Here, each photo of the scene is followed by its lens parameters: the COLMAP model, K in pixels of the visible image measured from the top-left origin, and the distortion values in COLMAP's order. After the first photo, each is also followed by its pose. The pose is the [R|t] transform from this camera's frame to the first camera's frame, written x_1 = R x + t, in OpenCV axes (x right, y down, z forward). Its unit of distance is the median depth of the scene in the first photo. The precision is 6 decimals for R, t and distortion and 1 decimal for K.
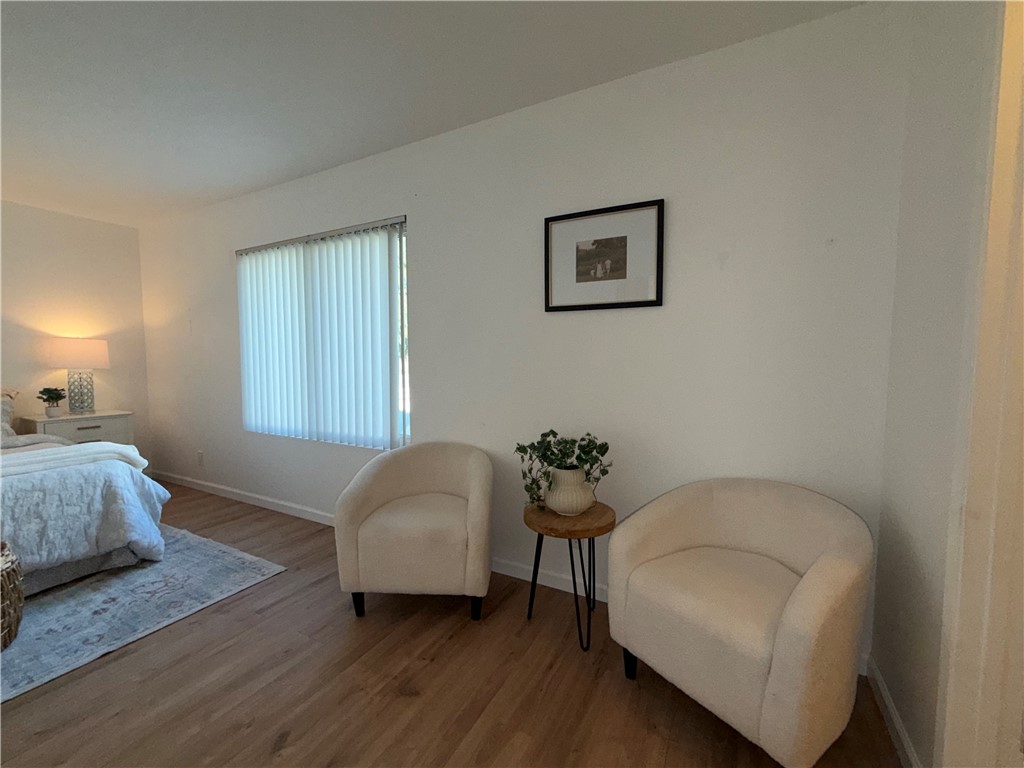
lens RADIAL K [[409.6, 0, 492.7], [0, 409.6, 386.9], [0, 0, 1]] dist [-0.001655, 0.000150]
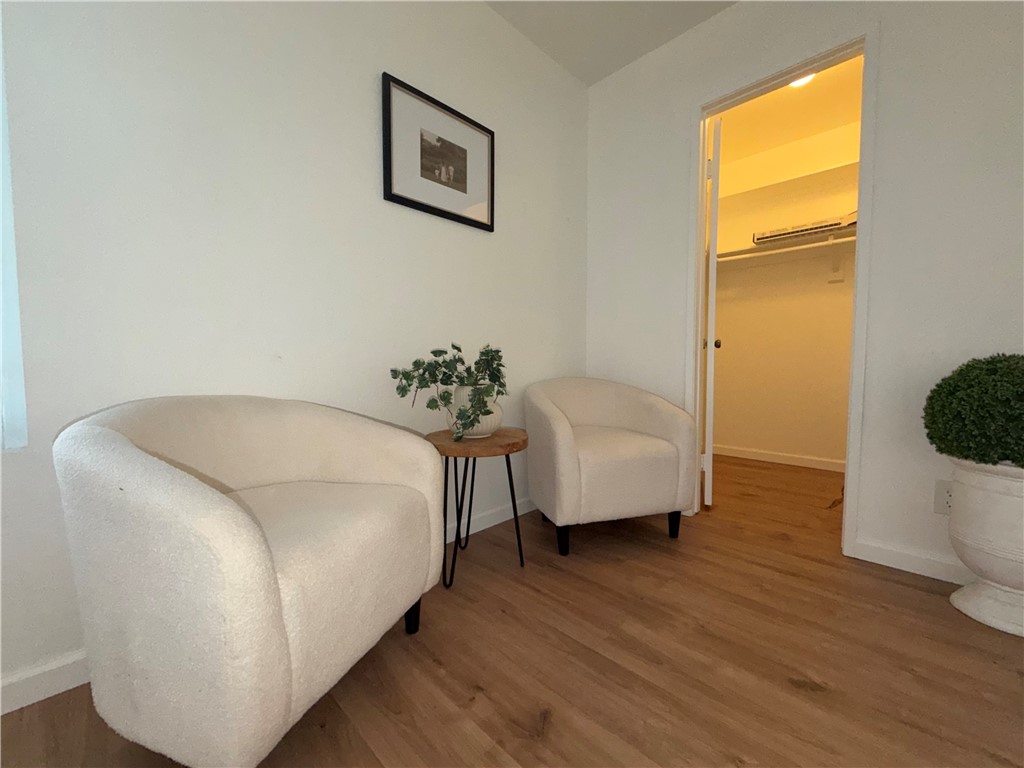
lens RADIAL K [[409.6, 0, 514.2], [0, 409.6, 384.2], [0, 0, 1]] dist [-0.001655, 0.000150]
pose [[0.280595, -0.043162, 0.958855, -0.546073], [0.078378, 0.996682, 0.021929, 0.161232], [-0.956621, 0.069000, 0.283048, 0.585334]]
